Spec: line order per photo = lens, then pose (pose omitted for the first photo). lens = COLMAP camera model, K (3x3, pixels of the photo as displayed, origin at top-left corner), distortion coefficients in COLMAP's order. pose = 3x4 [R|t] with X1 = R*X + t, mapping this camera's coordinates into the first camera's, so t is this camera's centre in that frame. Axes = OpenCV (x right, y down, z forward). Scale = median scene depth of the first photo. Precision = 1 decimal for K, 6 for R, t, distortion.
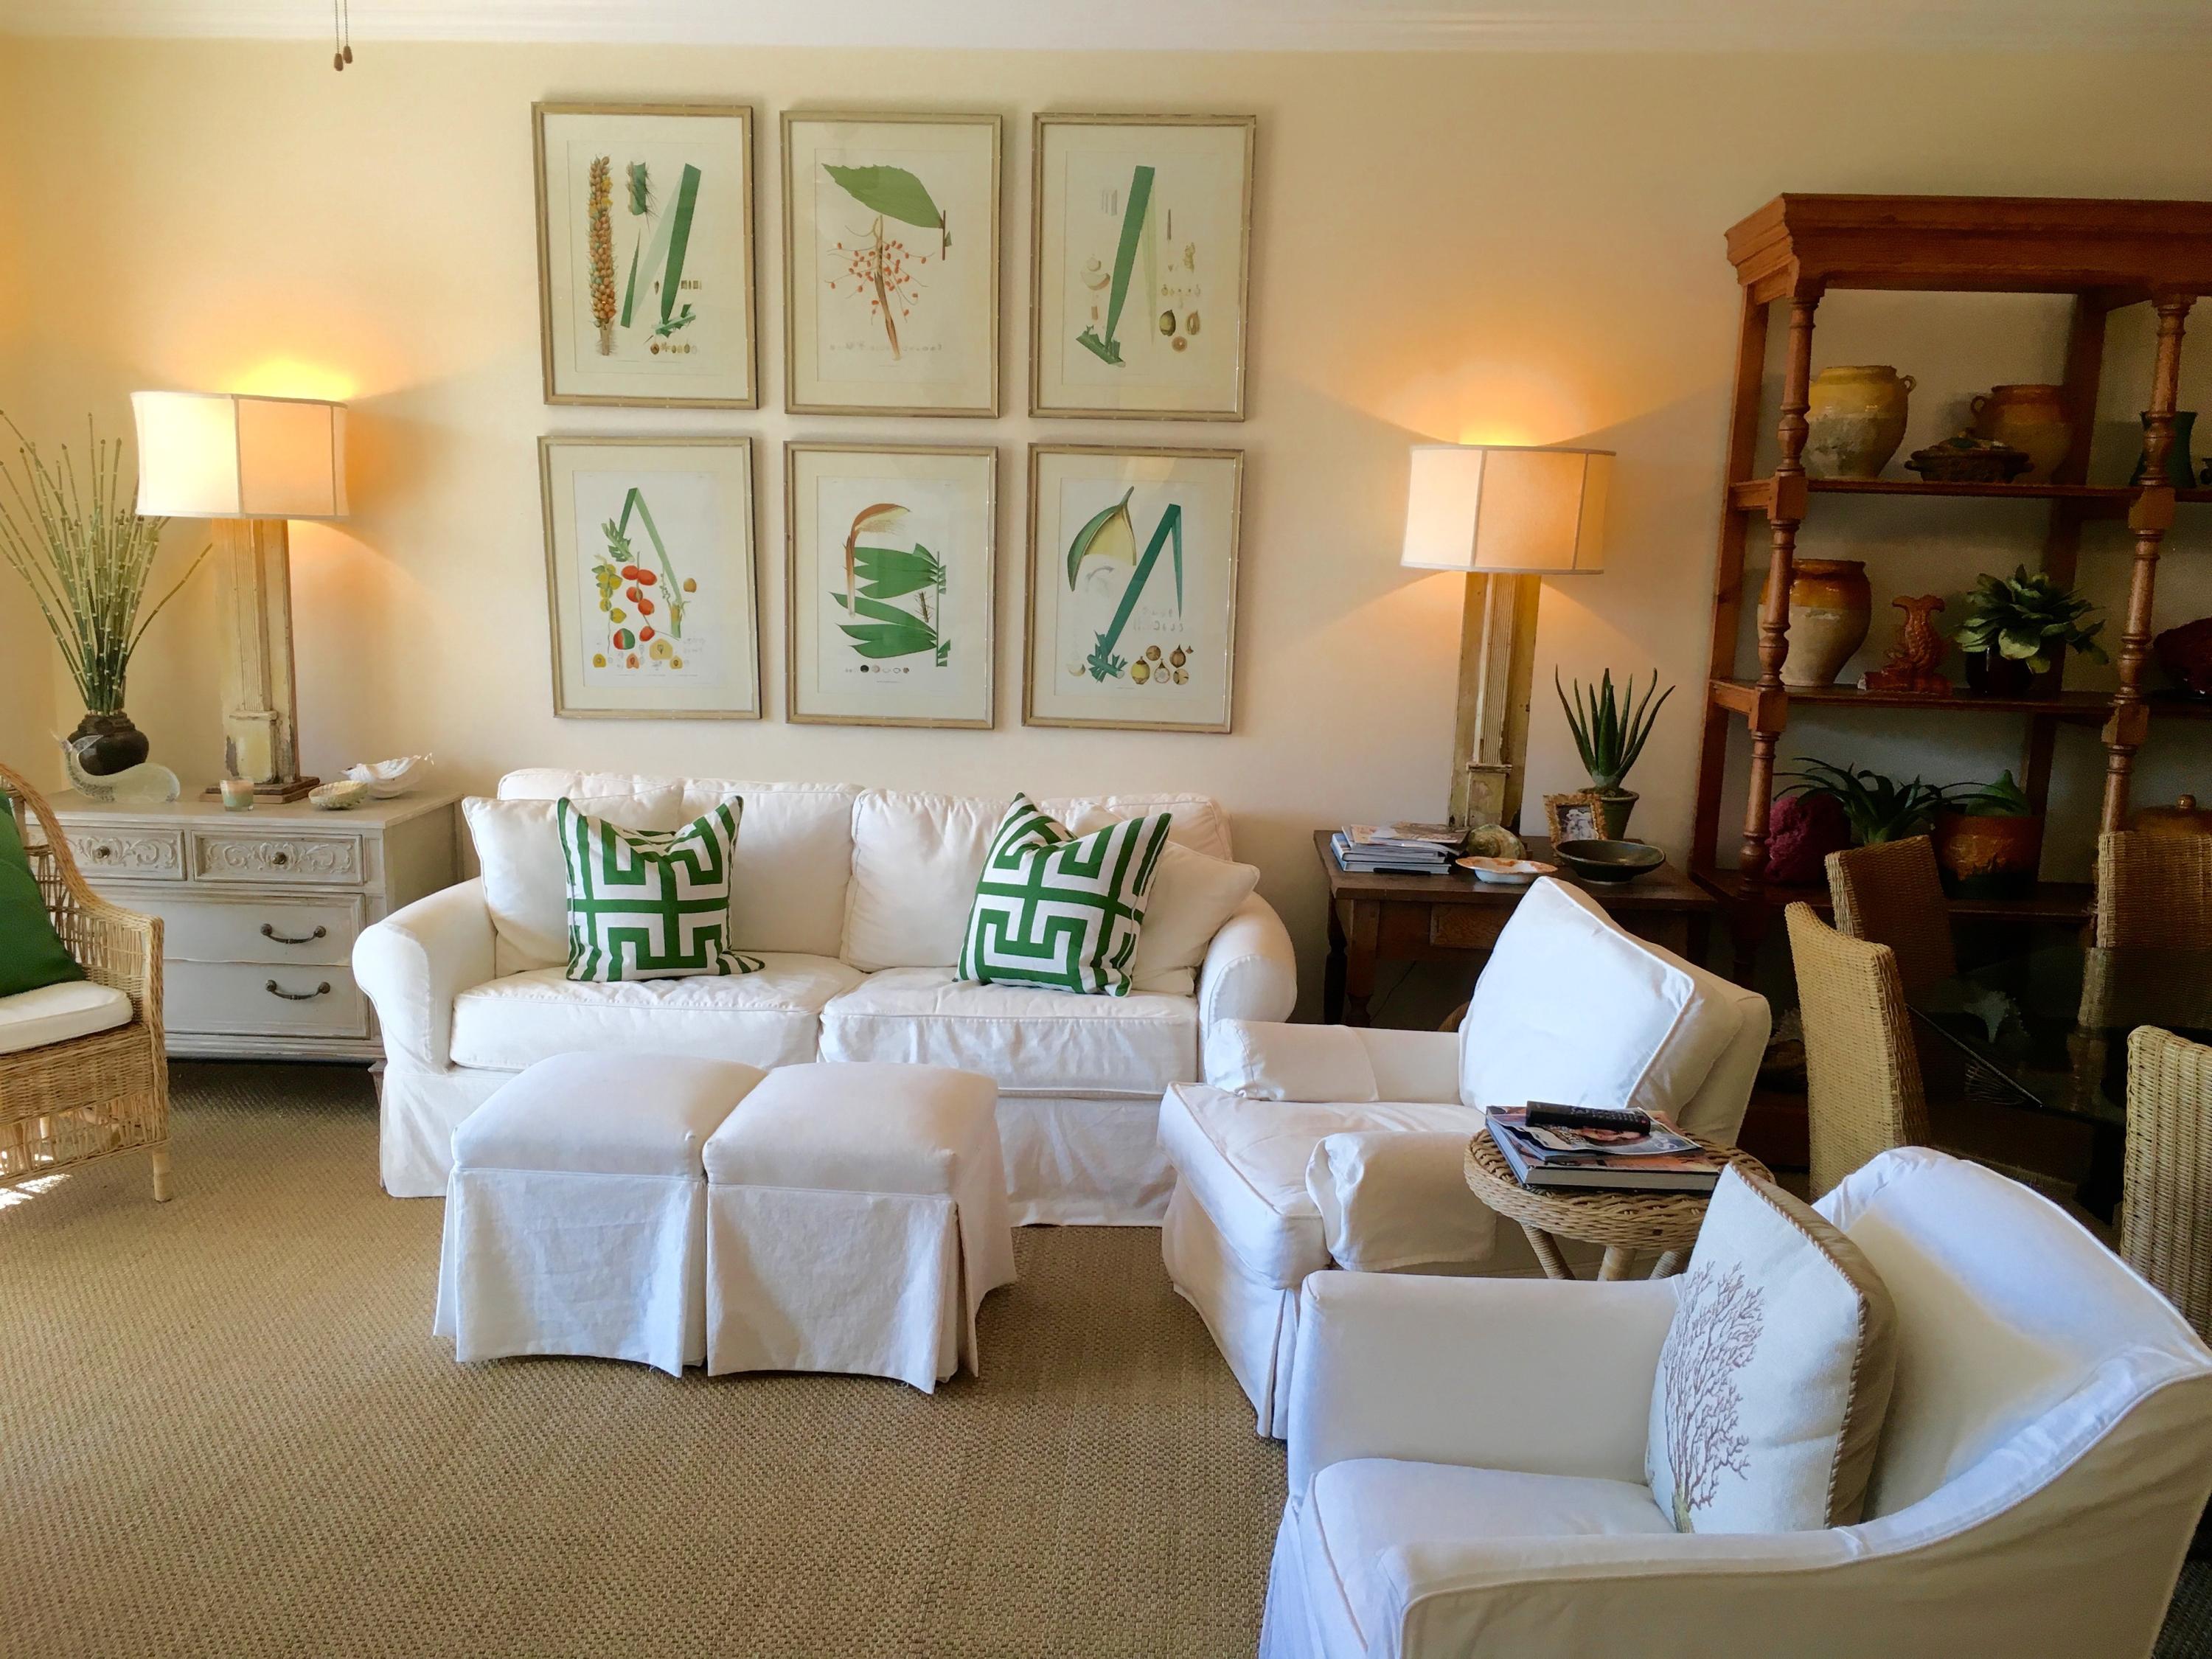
lens RADIAL K [[1879.0, 0, 1096.8], [0, 1879.0, 821.6], [0, 0, 1]] dist [0.085454, -0.105381]
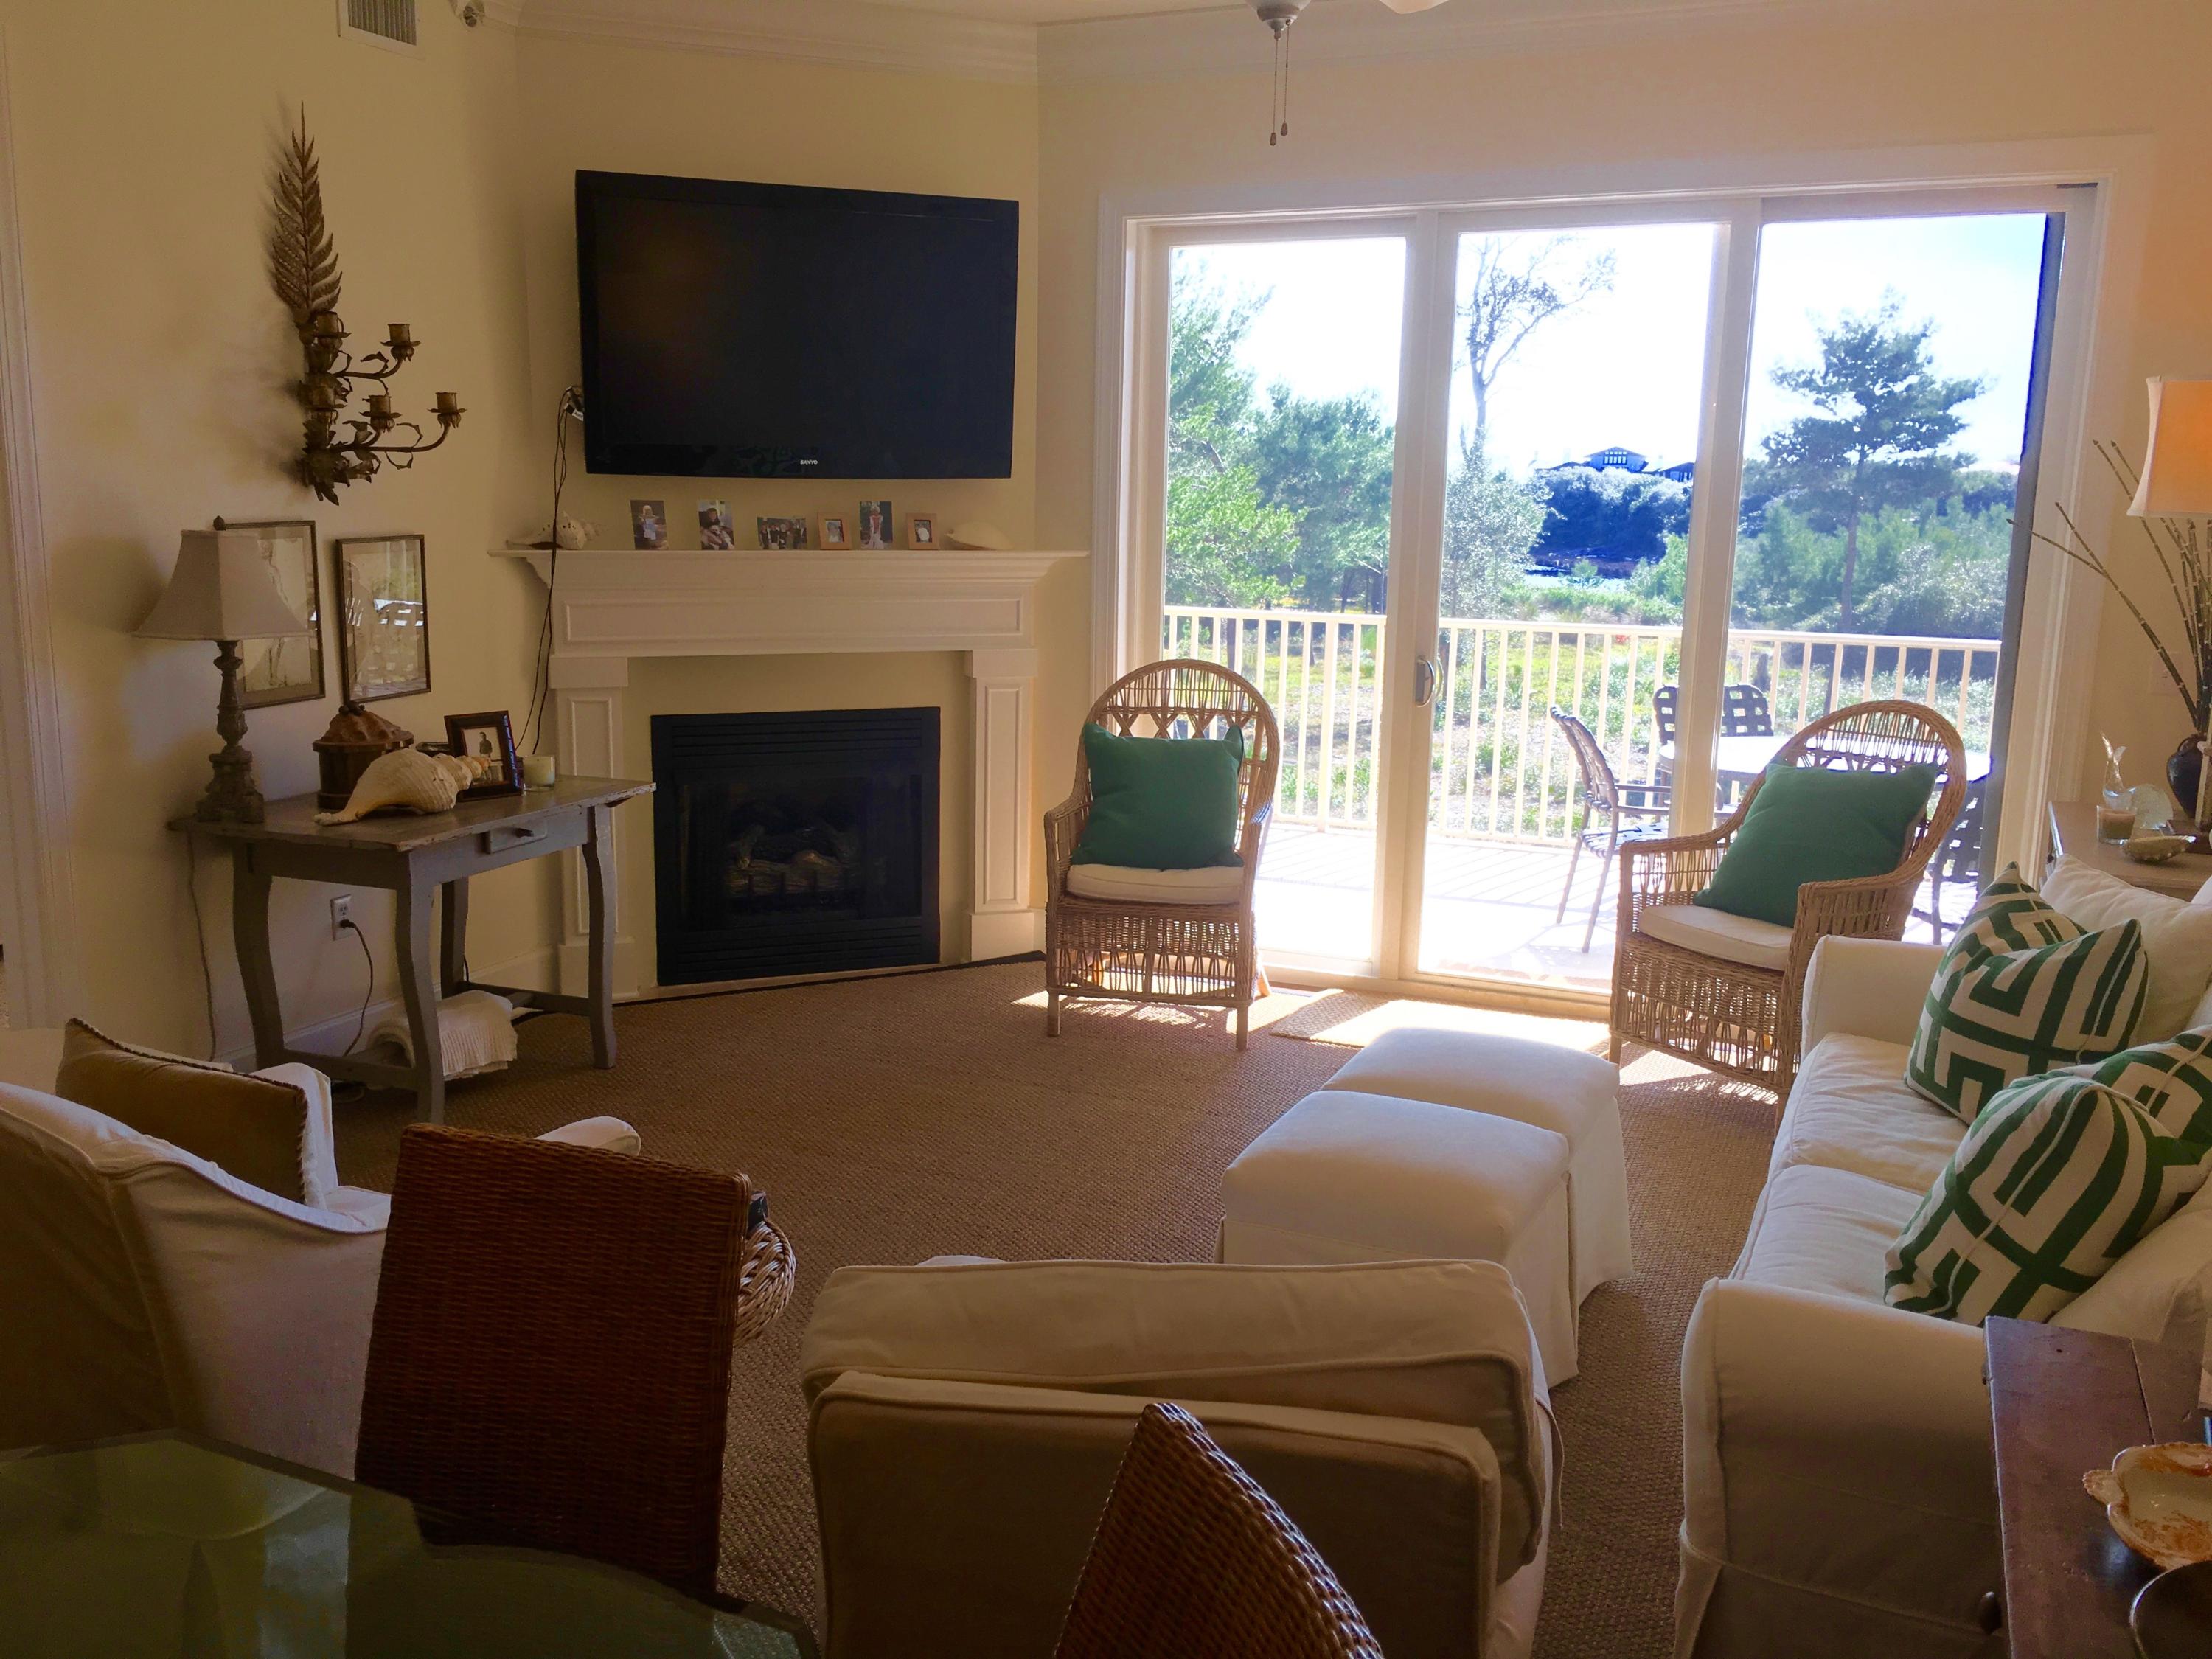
lens RADIAL K [[1879.0, 0, 1096.8], [0, 1879.0, 821.6], [0, 0, 1]] dist [0.085454, -0.105381]
pose [[-0.358559, 0.147068, -0.921849, 0.570466], [-0.168038, 0.961213, 0.218708, -0.134598], [0.918258, 0.233326, -0.319939, 0.865393]]
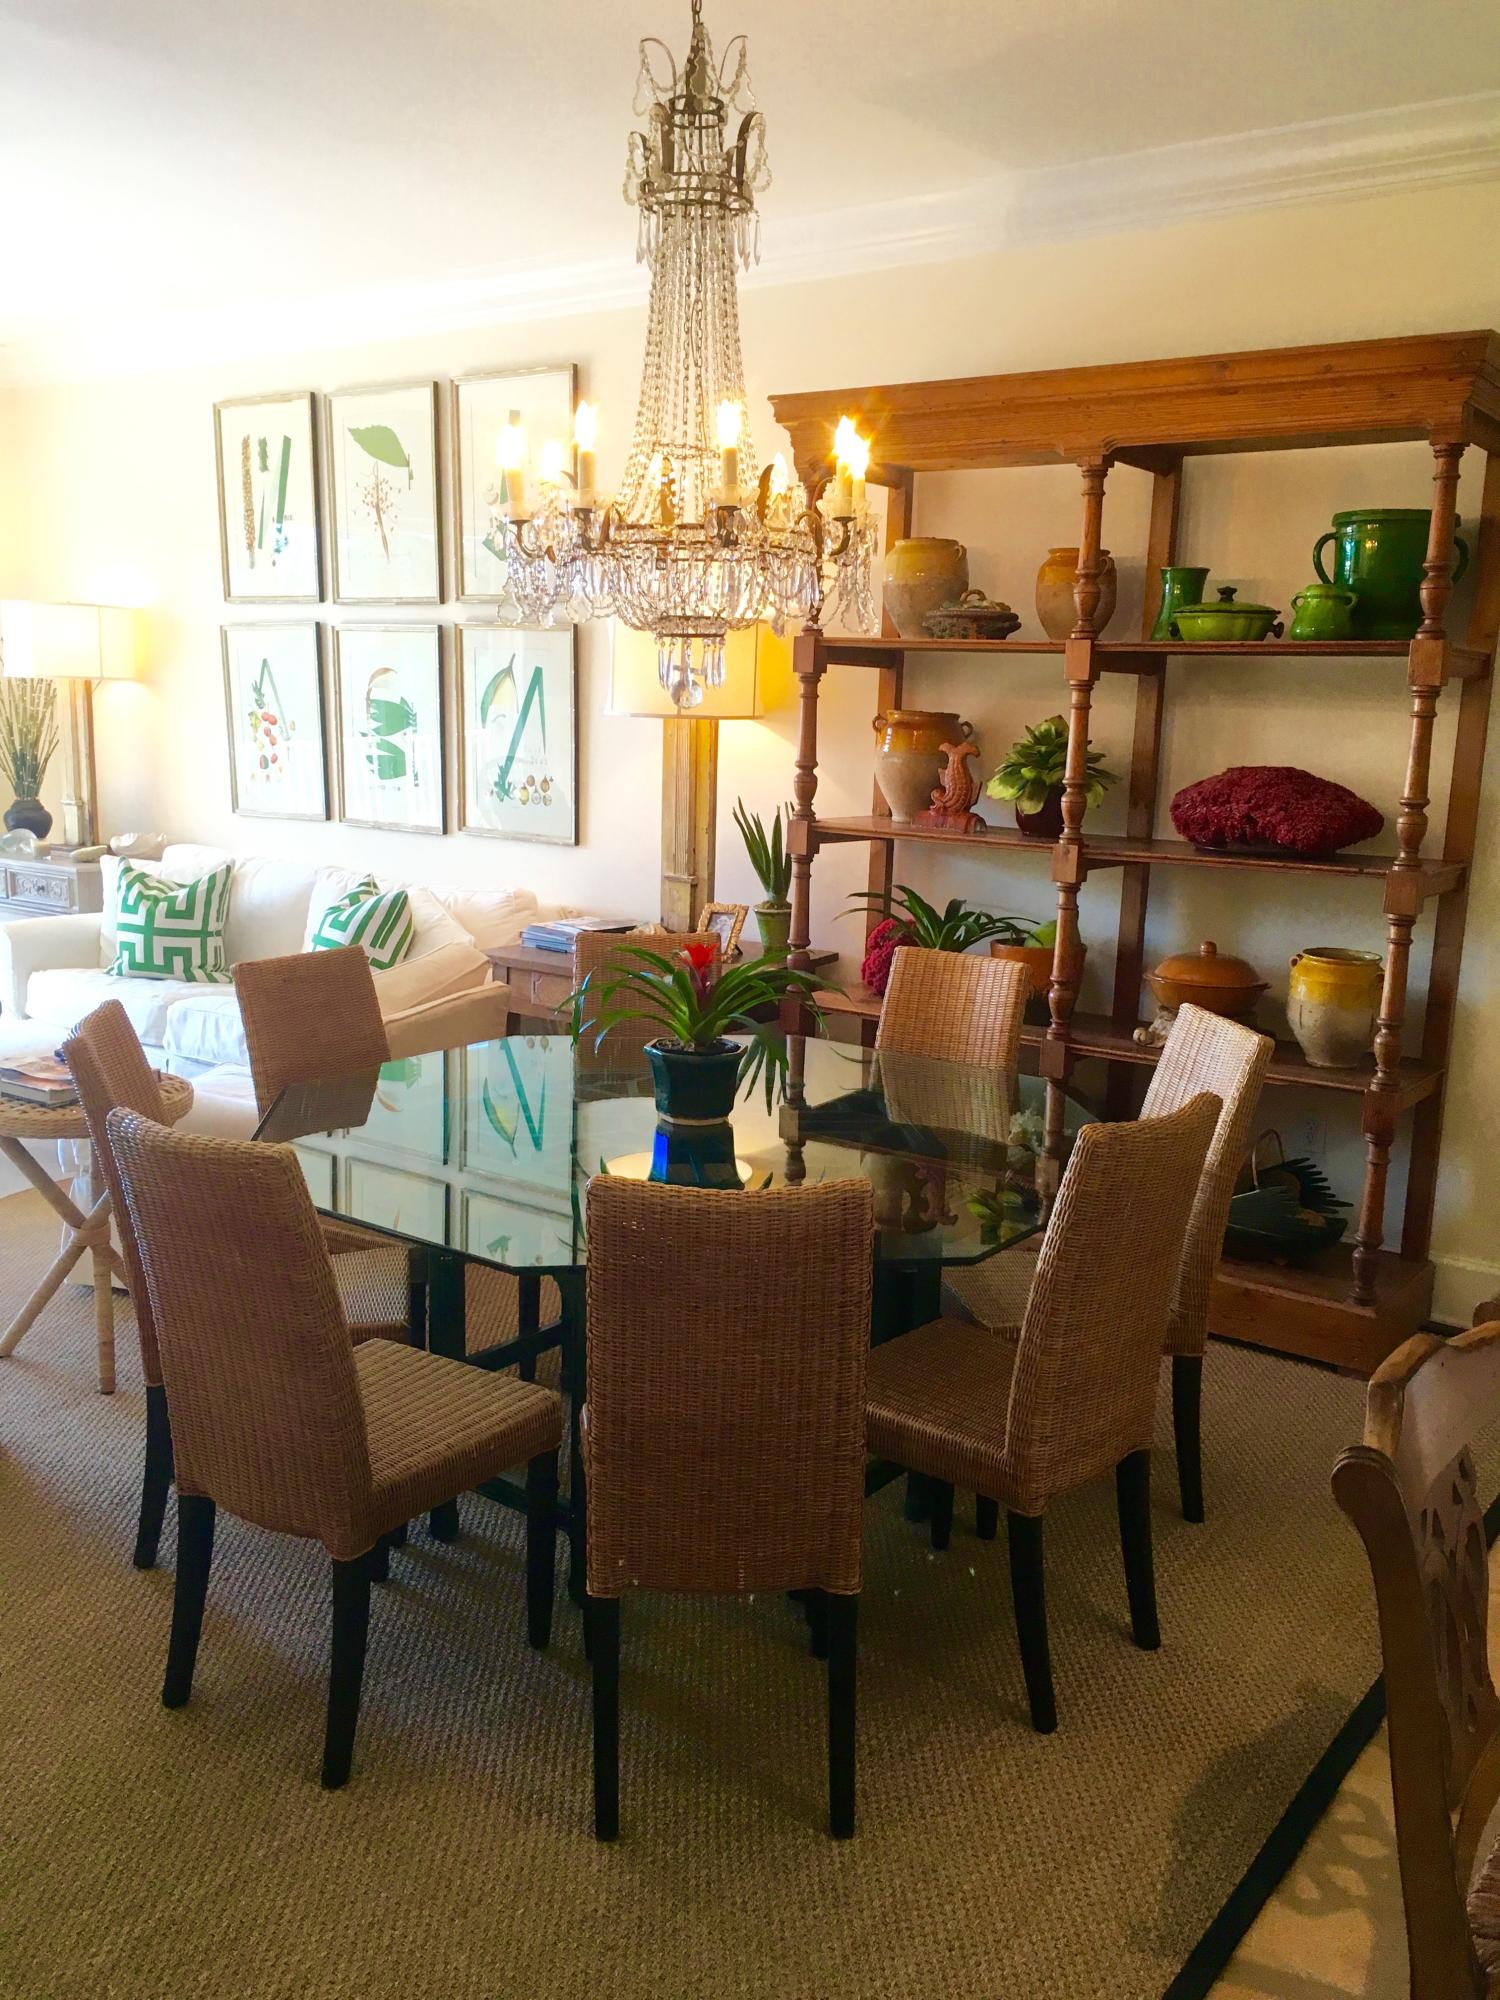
lens RADIAL K [[1698.9, 0, 757.5], [0, 1698.9, 1000.0], [0, 0, 1]] dist [0.085454, -0.105381]
pose [[0.837954, 0.095021, -0.537405, 0.882341], [-0.092560, 0.995204, 0.031640, 0.011036], [0.537834, 0.023229, 0.842731, 0.096254]]
